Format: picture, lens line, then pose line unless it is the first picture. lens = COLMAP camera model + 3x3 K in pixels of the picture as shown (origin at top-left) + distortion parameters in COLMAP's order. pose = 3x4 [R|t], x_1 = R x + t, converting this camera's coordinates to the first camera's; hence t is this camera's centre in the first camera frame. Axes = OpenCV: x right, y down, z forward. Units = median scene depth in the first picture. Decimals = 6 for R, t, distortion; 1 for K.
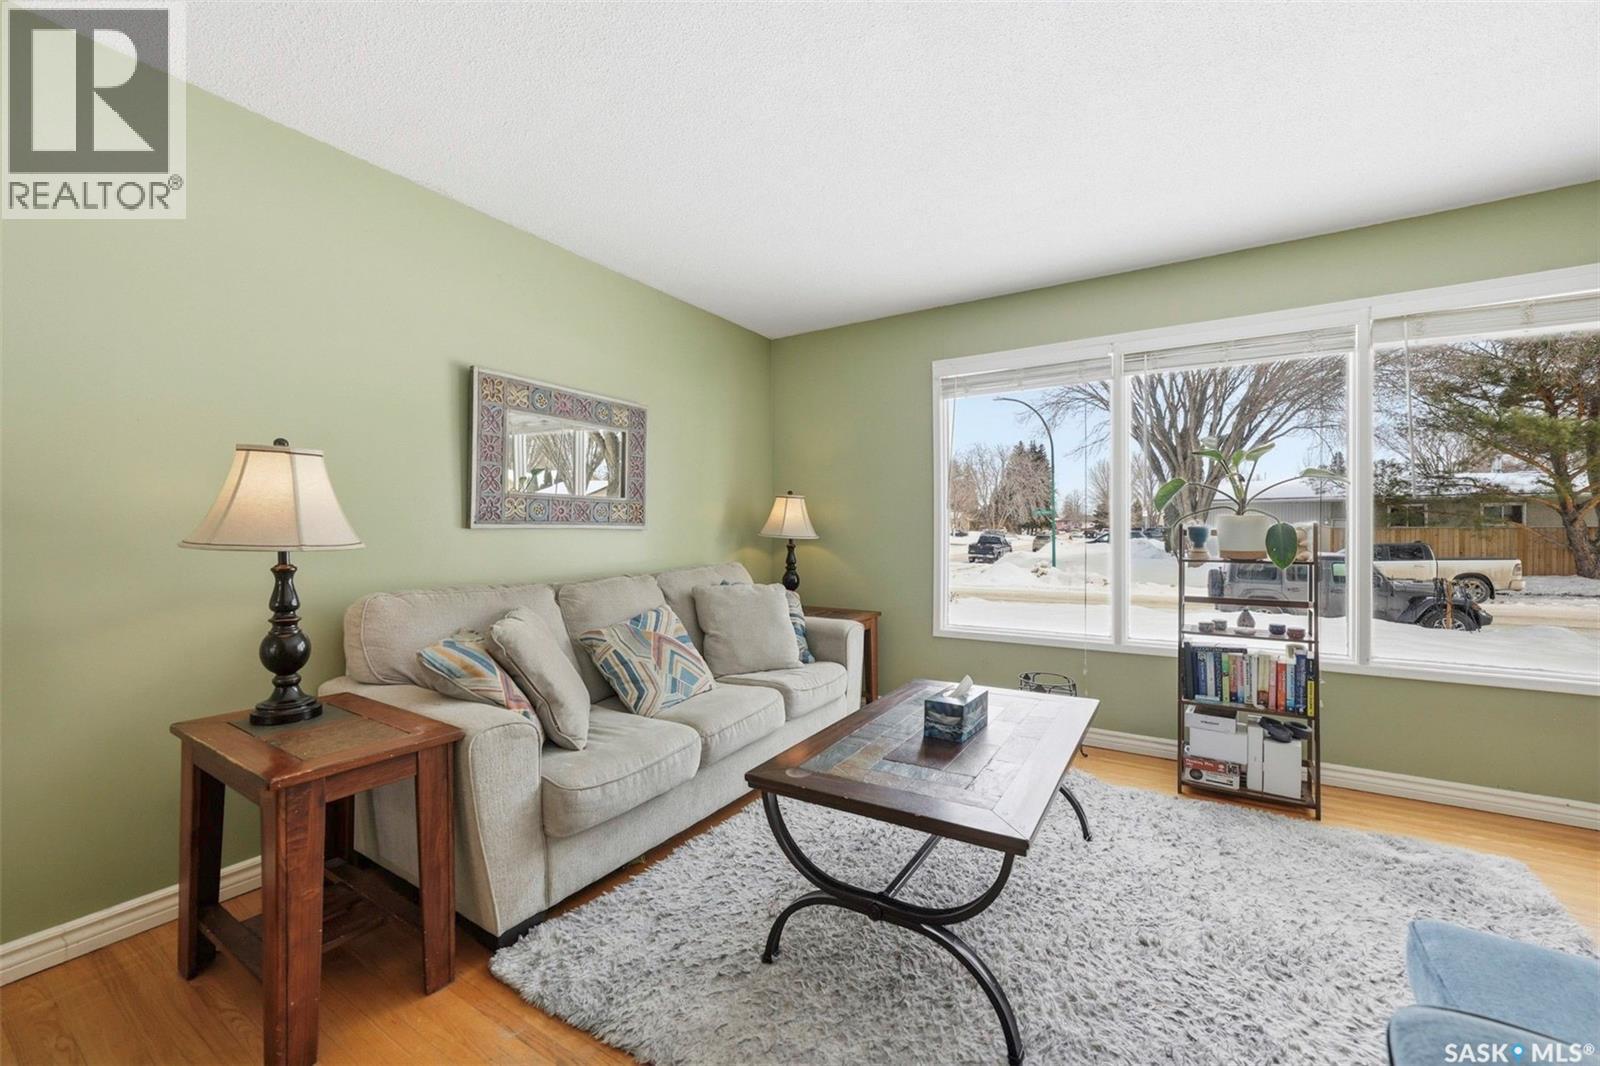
lens RADIAL K [[610.5, 0, 797.8], [0, 610.5, 531.1], [0, 0, 1]] dist [-0.012892, 0.000118]
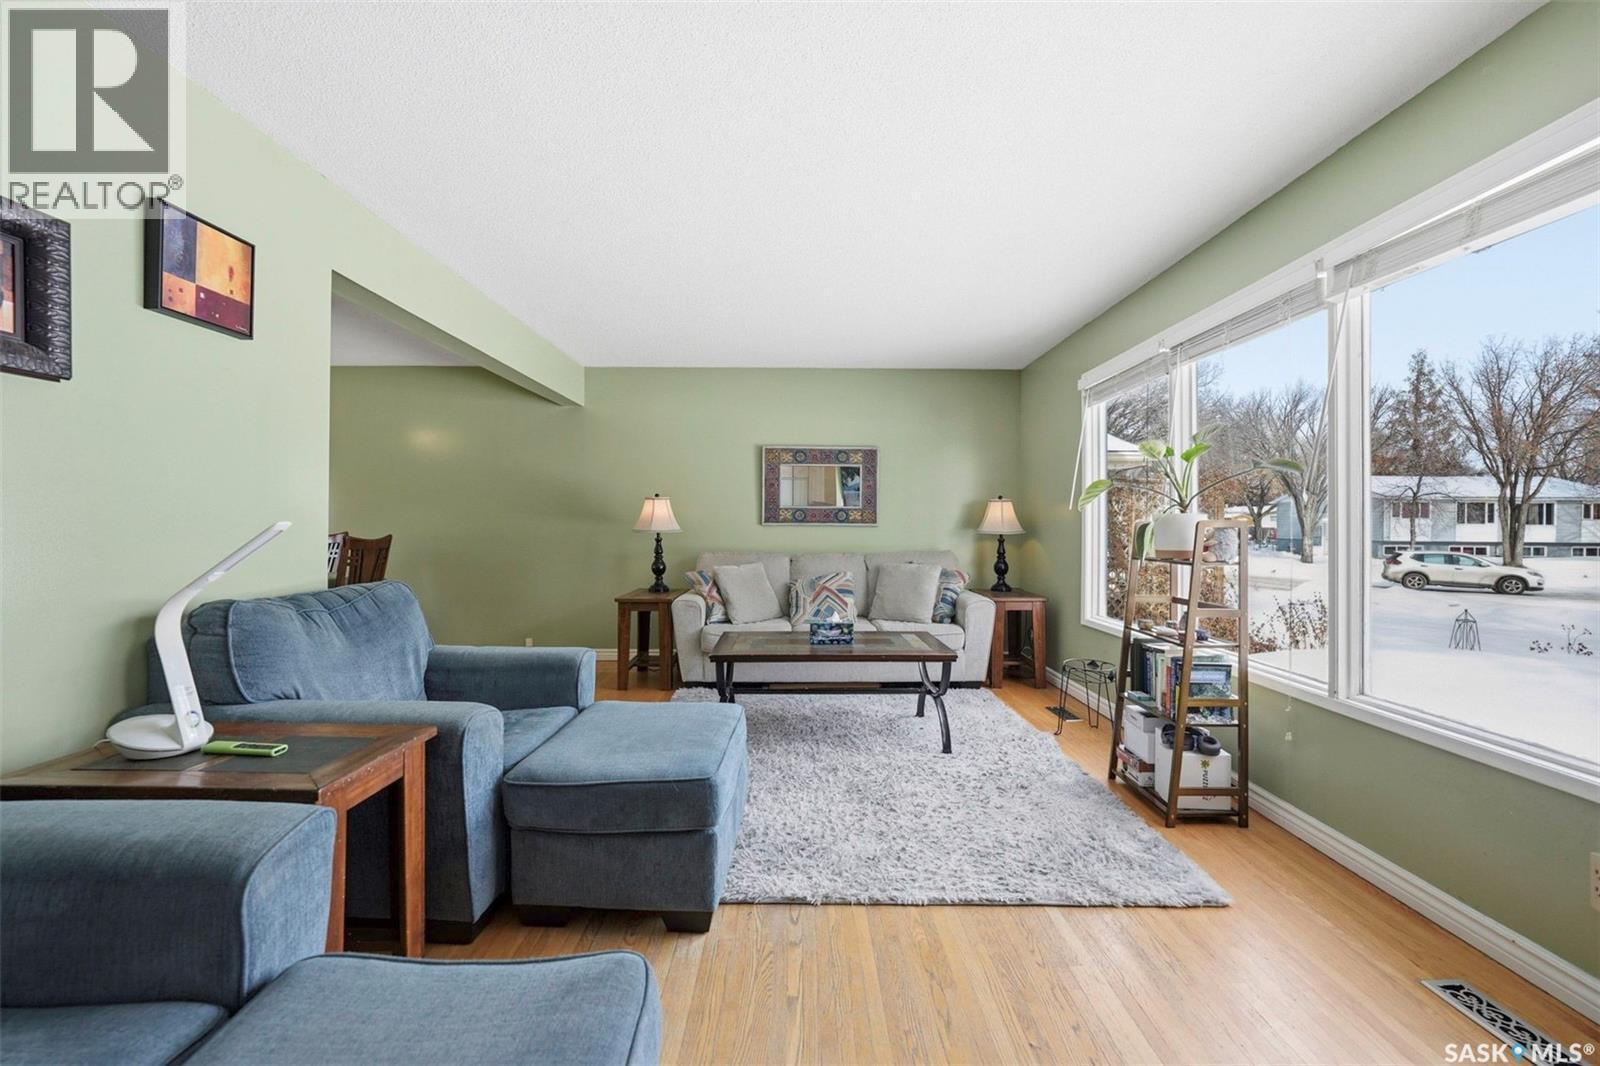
lens RADIAL K [[610.5, 0, 797.8], [0, 610.5, 531.1], [0, 0, 1]] dist [-0.012892, 0.000118]
pose [[0.551347, 0.011883, -0.834192, 1.255687], [-0.004777, 0.999927, 0.011087, -0.007628], [0.834263, -0.002128, 0.551363, -0.036999]]
